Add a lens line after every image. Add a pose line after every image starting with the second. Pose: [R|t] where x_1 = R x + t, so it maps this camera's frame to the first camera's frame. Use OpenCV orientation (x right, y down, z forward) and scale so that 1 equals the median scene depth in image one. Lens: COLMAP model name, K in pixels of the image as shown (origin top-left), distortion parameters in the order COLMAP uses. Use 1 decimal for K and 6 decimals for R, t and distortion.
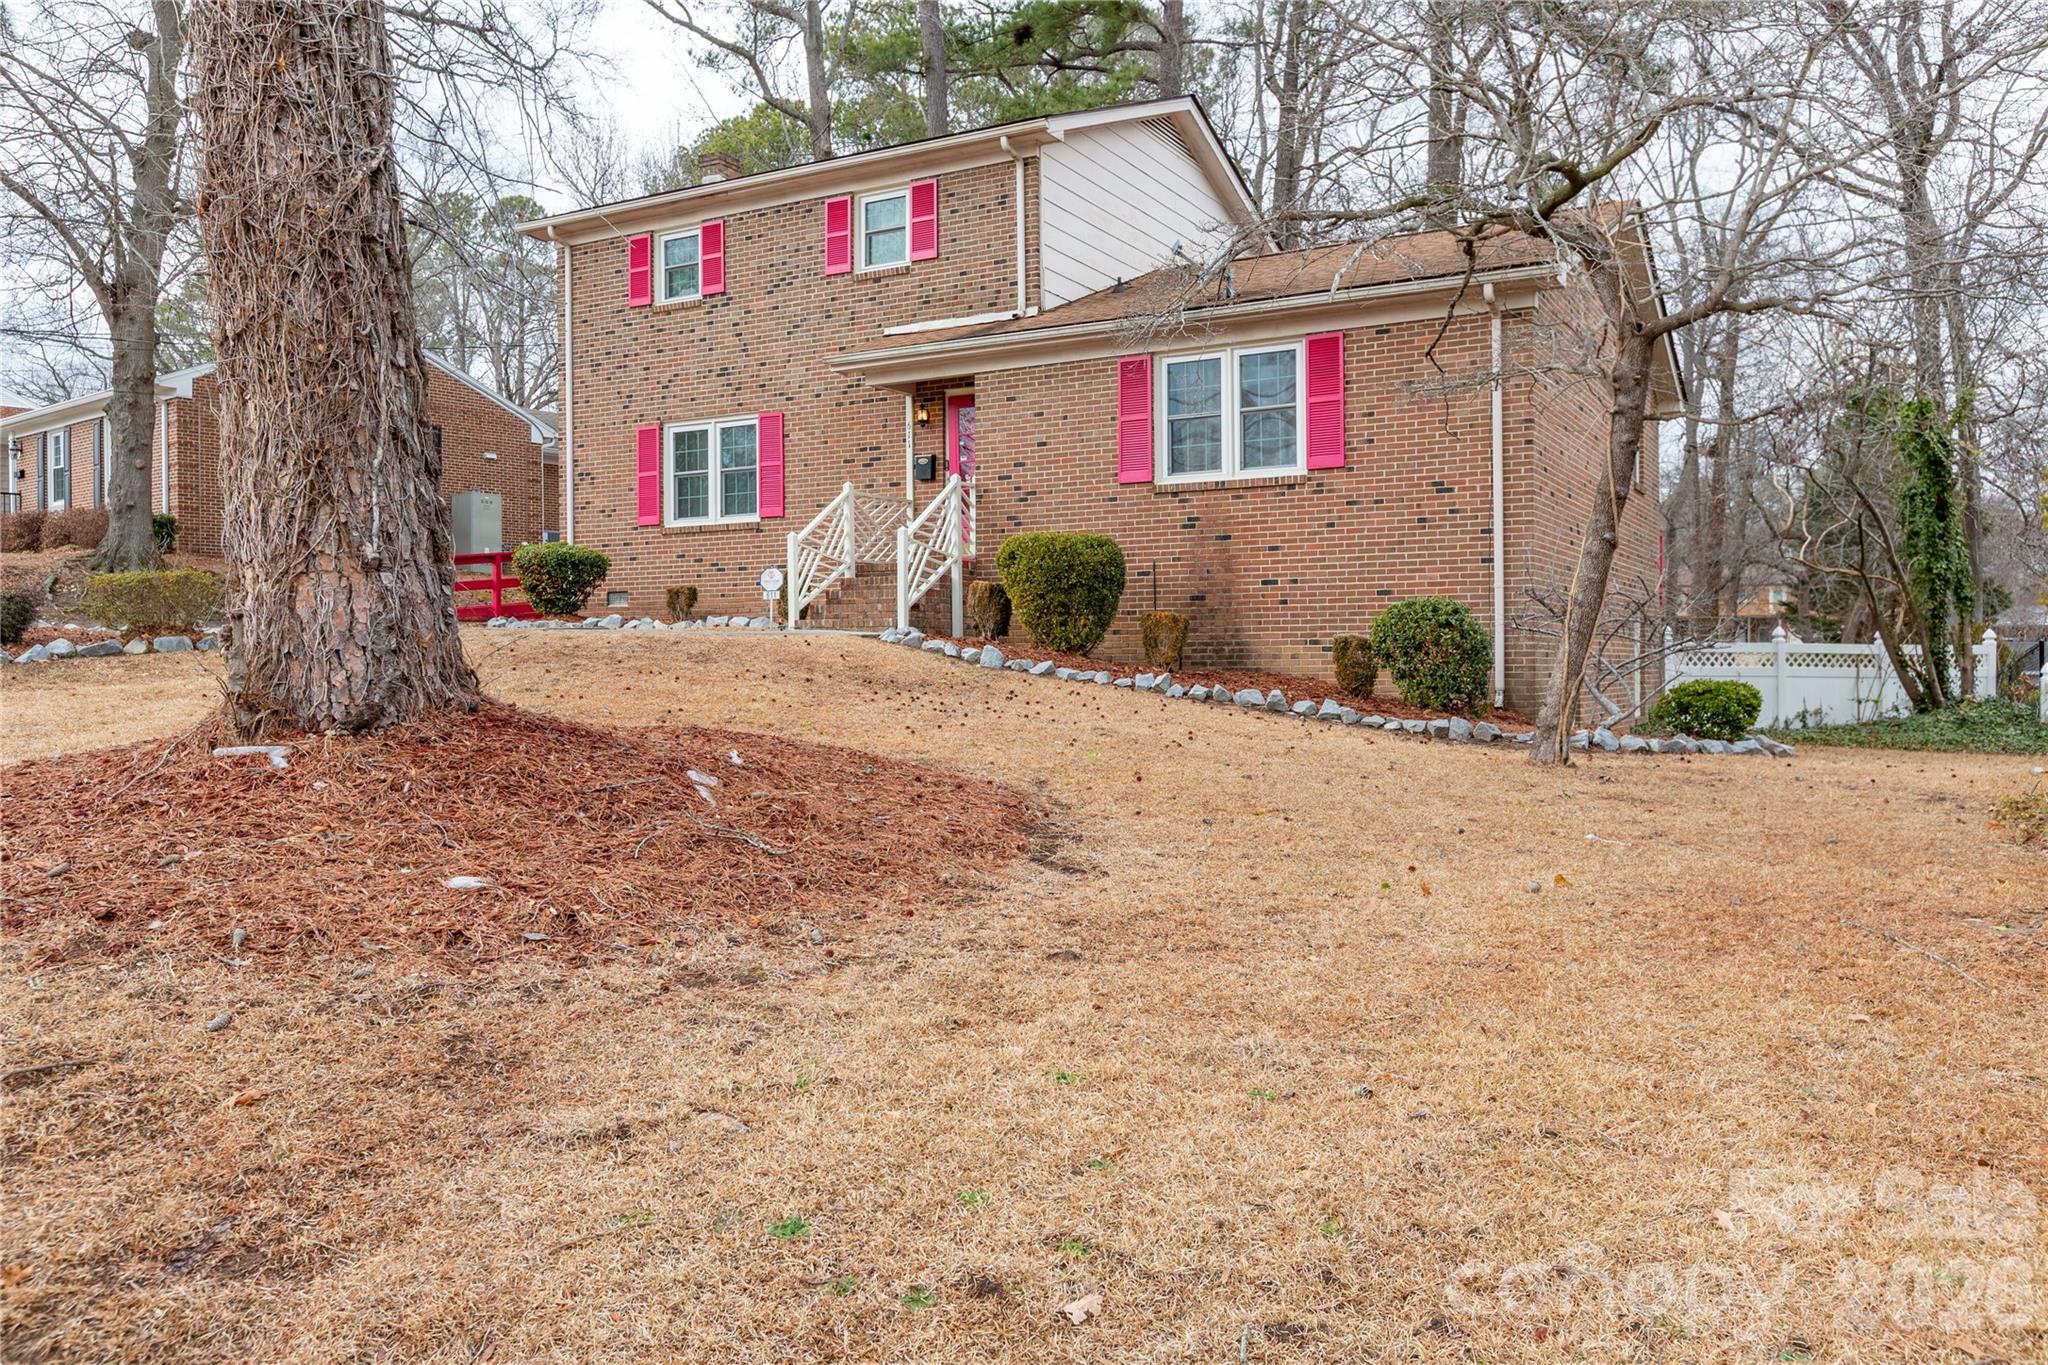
lens RADIAL K [[1548.7, 0, 1024.0], [0, 1548.7, 682.5], [0, 0, 1]] dist [0.023145, -0.004474]
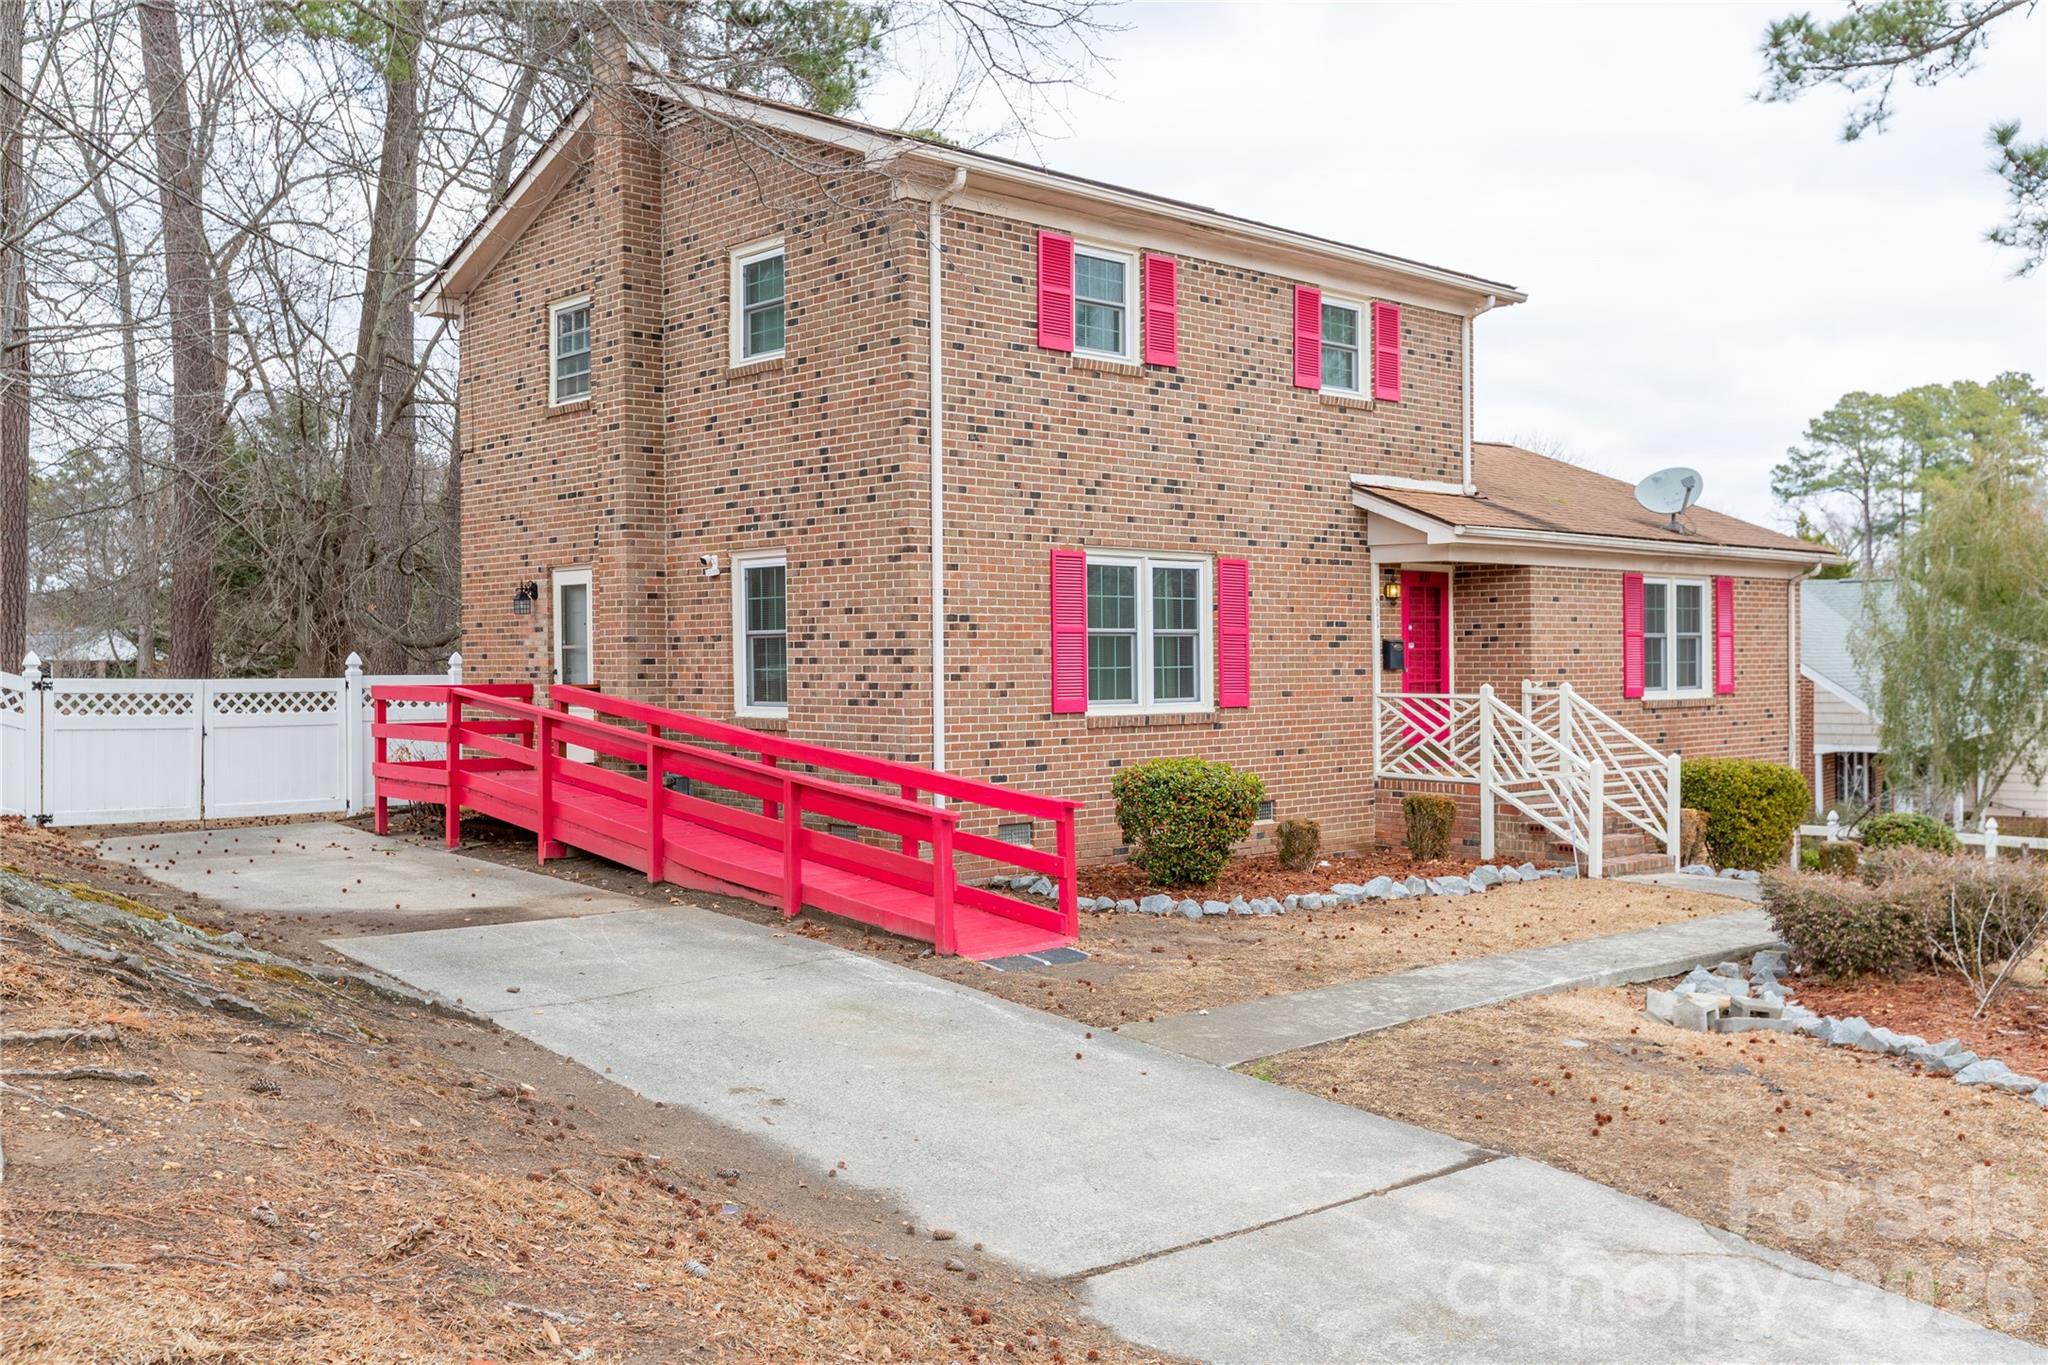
lens RADIAL K [[1692.8, 0, 1024.0], [0, 1692.8, 682.5], [0, 0, 1]] dist [0.004483, 0.000442]
pose [[0.322607, -0.008116, 0.946498, -0.975739], [0.011487, 0.999923, 0.004659, -0.130311], [-0.946463, 0.009369, 0.322675, 0.895610]]
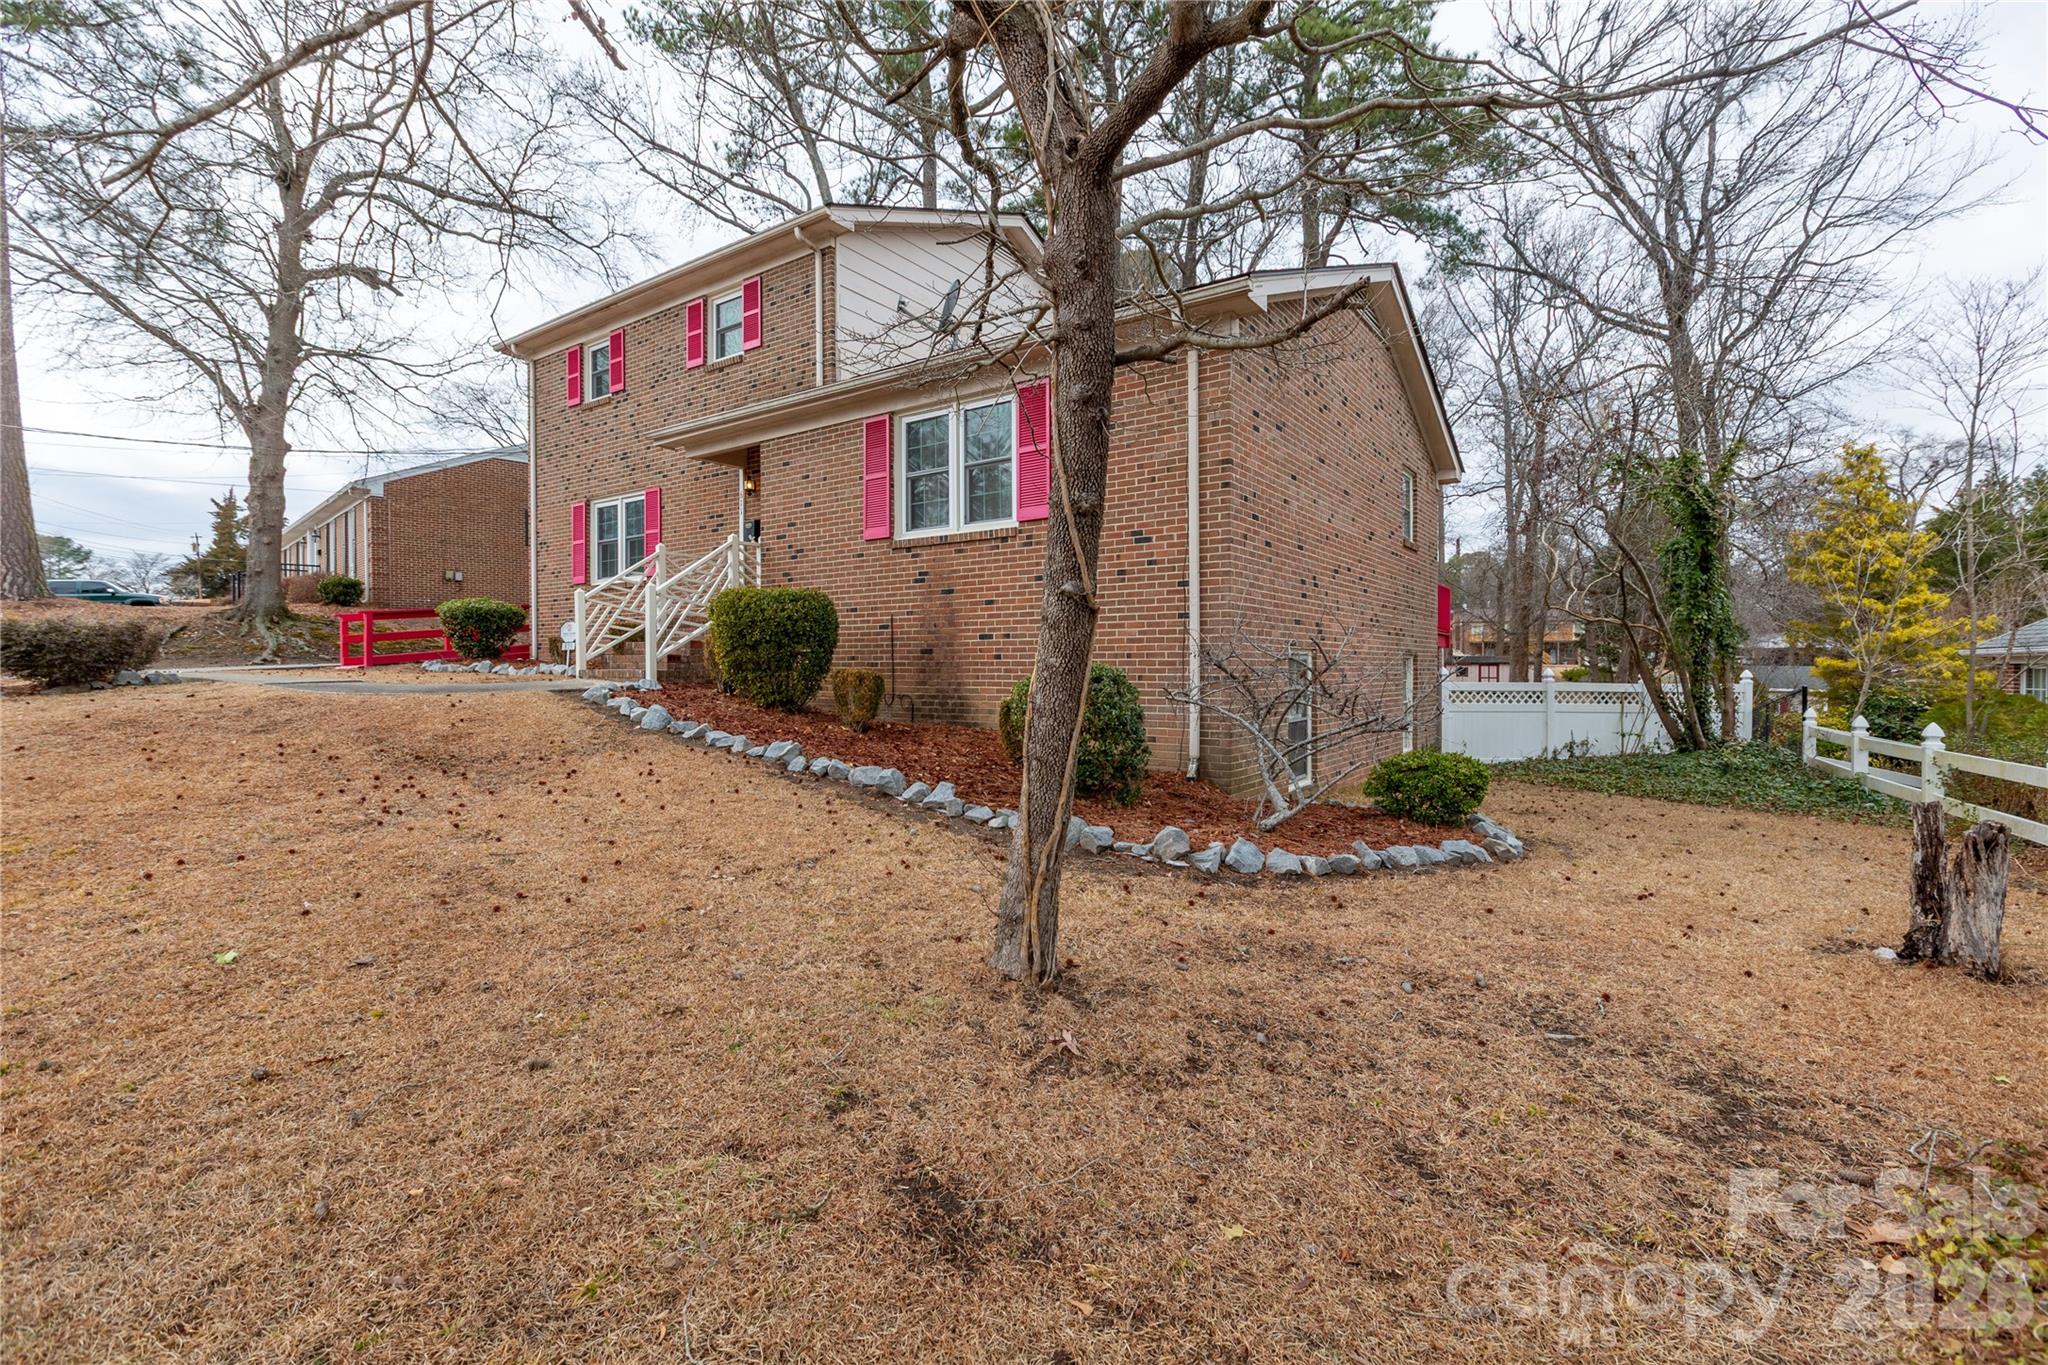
lens RADIAL K [[903.9, 0, 1024.0], [0, 903.9, 682.5], [0, 0, 1]] dist [0.010394, 0.000506]
pose [[0.994810, 0.005395, -0.101612, 0.202910], [-0.004743, 0.999967, 0.006662, -0.033028], [0.101644, -0.006146, 0.994802, 0.358457]]
